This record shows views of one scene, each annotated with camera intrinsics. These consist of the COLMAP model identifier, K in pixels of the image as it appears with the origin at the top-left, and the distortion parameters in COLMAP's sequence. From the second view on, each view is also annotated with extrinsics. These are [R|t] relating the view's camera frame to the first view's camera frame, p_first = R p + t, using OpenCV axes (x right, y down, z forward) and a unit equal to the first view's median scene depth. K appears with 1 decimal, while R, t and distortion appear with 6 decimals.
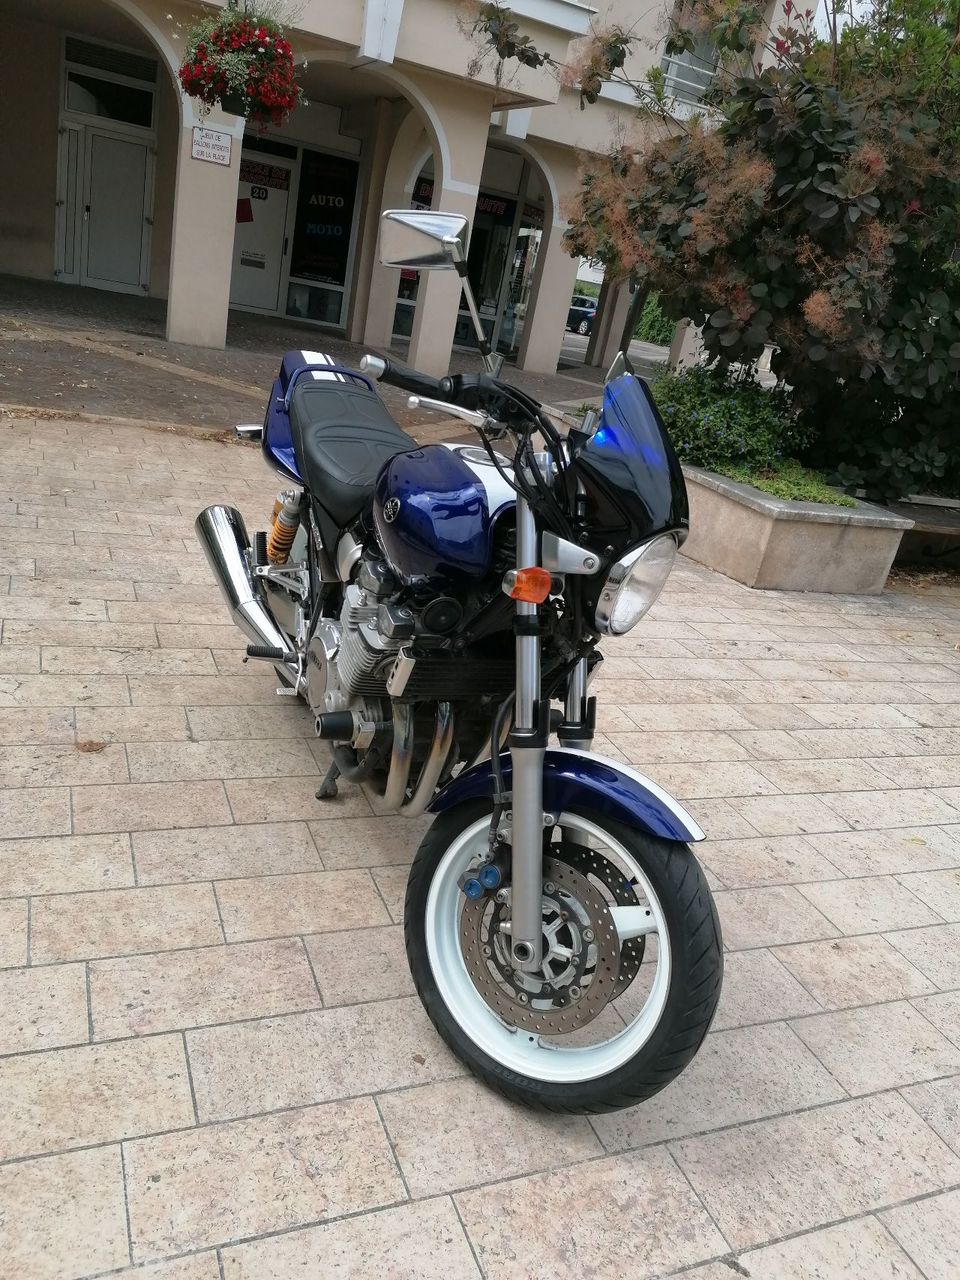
lens RADIAL K [[962.4, 0, 489.9], [0, 962.4, 631.7], [0, 0, 1]] dist [0.057073, -0.066177]
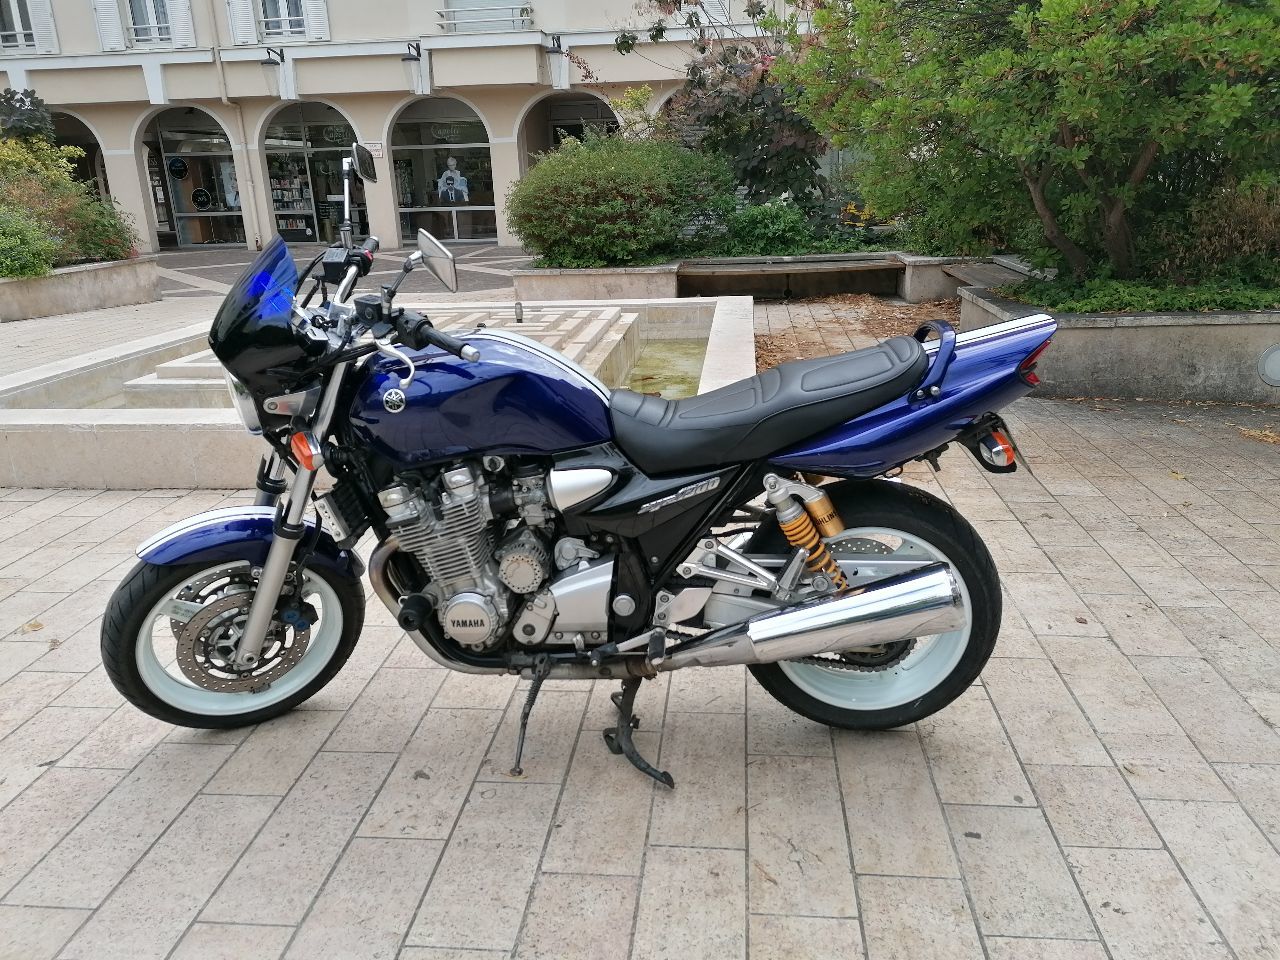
lens RADIAL K [[962.4, 0, 638.0], [0, 962.4, 483.1], [0, 0, 1]] dist [0.057073, -0.066177]
pose [[-0.487182, 0.096685, -0.867932, 0.707725], [-0.363075, 0.881464, 0.301991, -0.361747], [0.794248, 0.462249, -0.394329, 1.382668]]
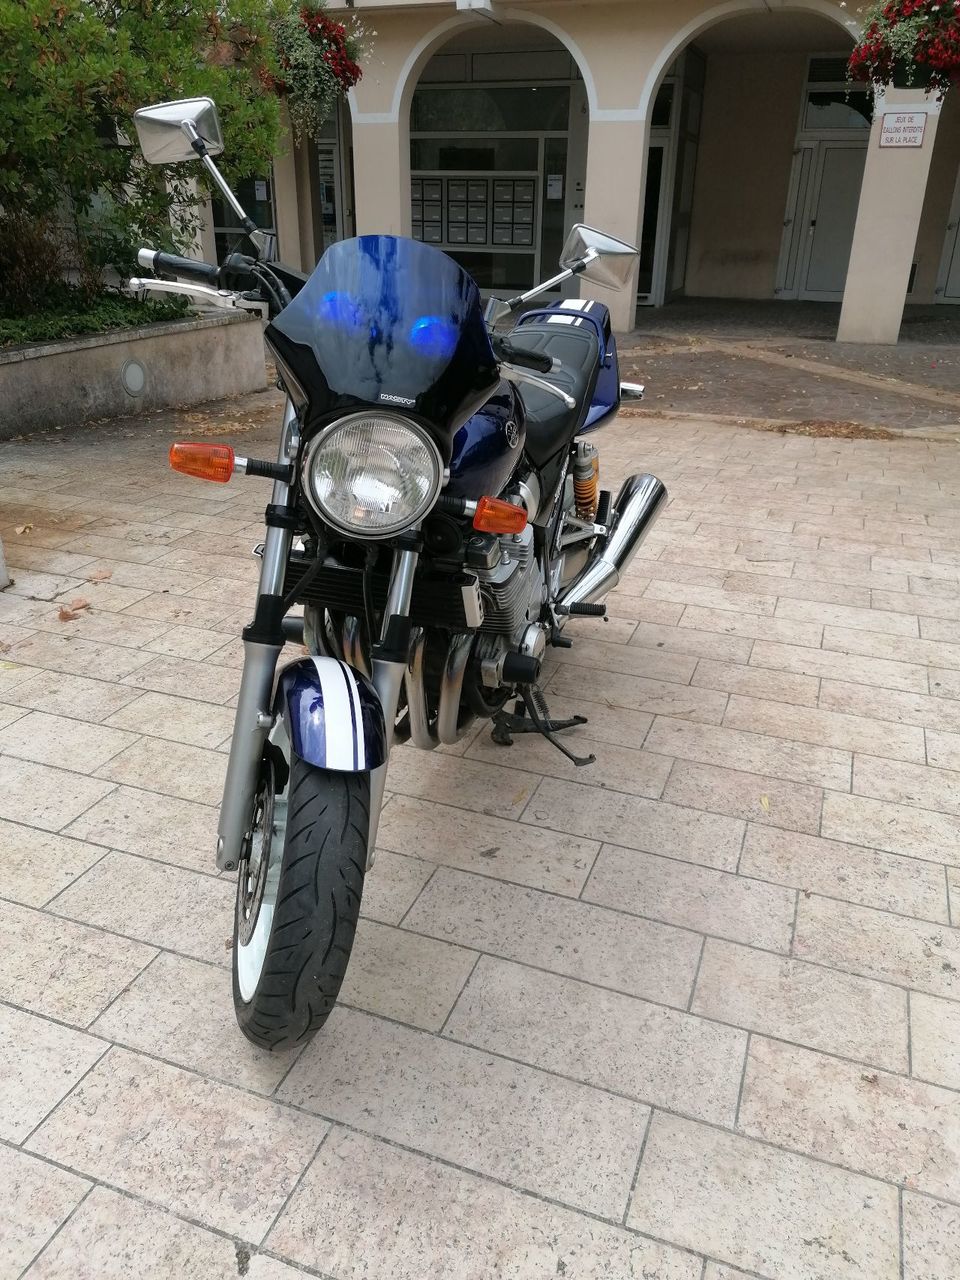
lens RADIAL K [[962.4, 0, 484.0], [0, 962.4, 642.9], [0, 0, 1]] dist [0.057073, -0.066177]
pose [[0.711511, 0.120473, -0.692270, 0.591910], [-0.129786, 0.990774, 0.039027, 0.036647], [0.690585, 0.062079, 0.720583, 0.318058]]
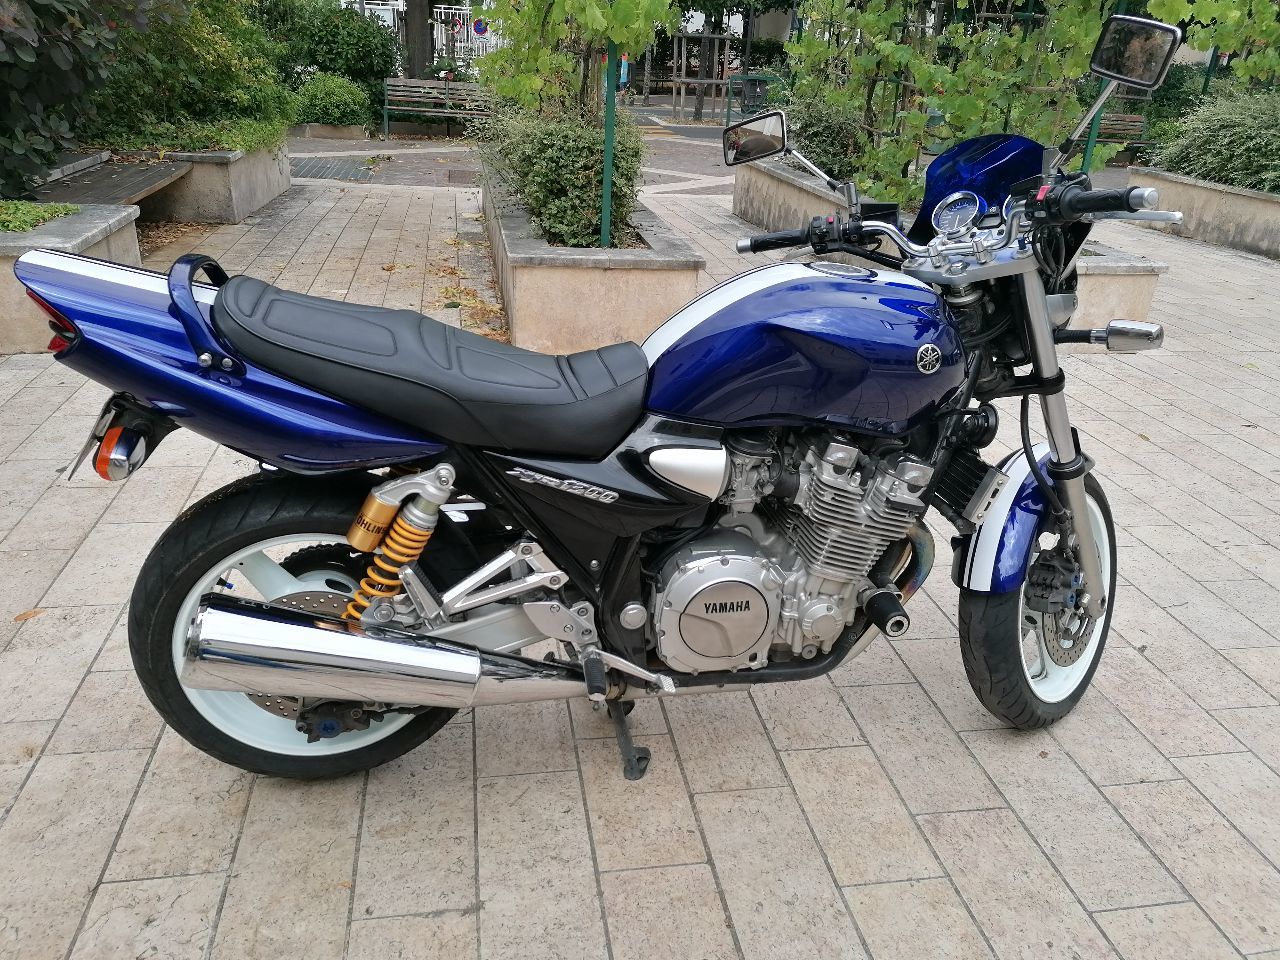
lens RADIAL K [[962.4, 0, 635.6], [0, 962.4, 470.8], [0, 0, 1]] dist [0.057073, -0.066177]
pose [[0.234780, -0.553338, 0.799185, -0.702521], [0.336840, 0.817537, 0.467089, -0.416260], [-0.911821, 0.159534, 0.378327, 0.710134]]
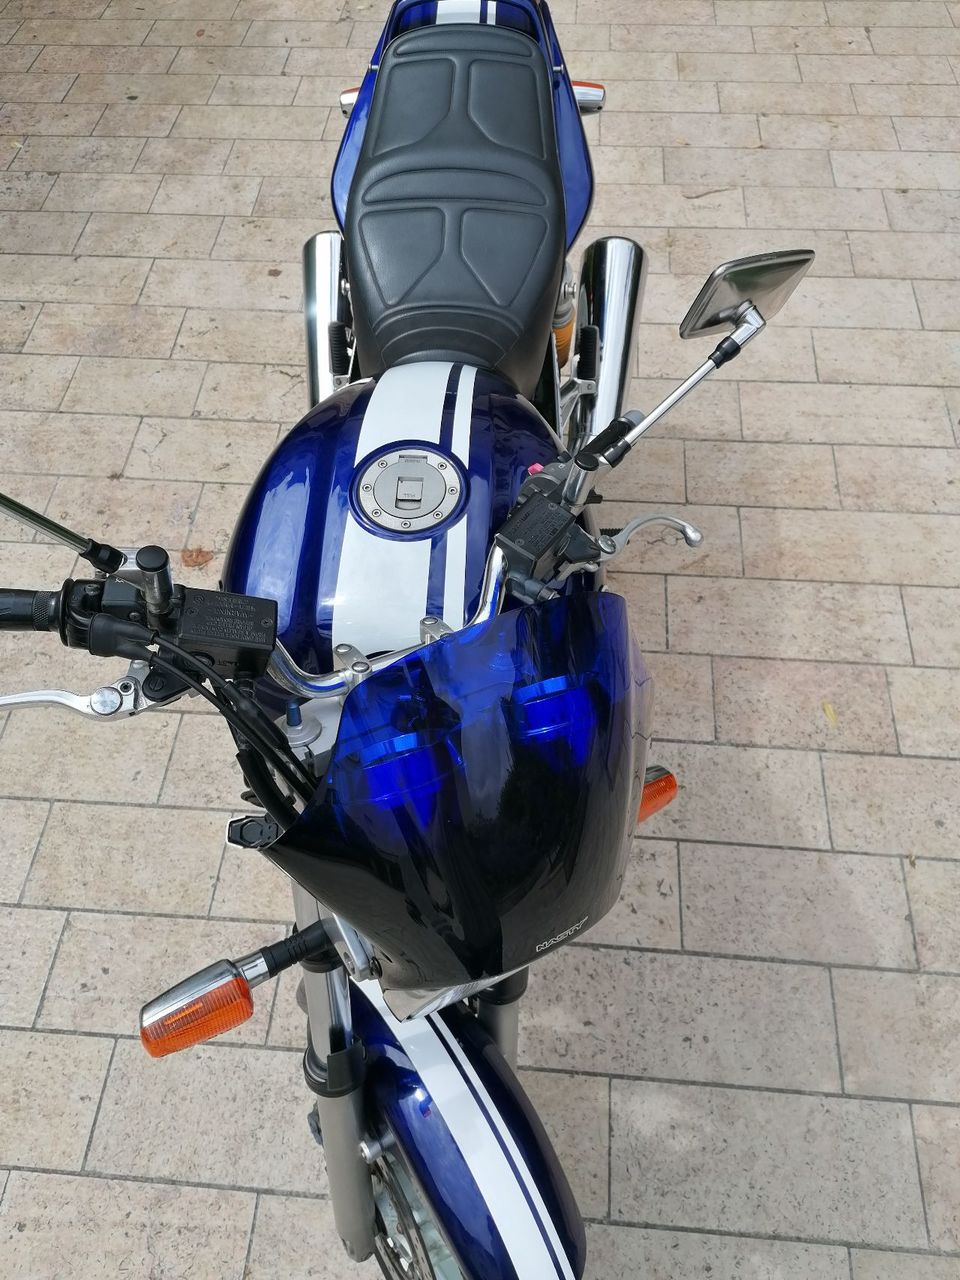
lens RADIAL K [[962.4, 0, 482.9], [0, 962.4, 635.9], [0, 0, 1]] dist [0.057073, -0.066177]
pose [[0.864646, 0.271354, -0.422794, 0.219211], [0.016711, 0.825578, 0.564040, -0.335940], [0.502104, -0.494760, 0.709298, 0.505118]]
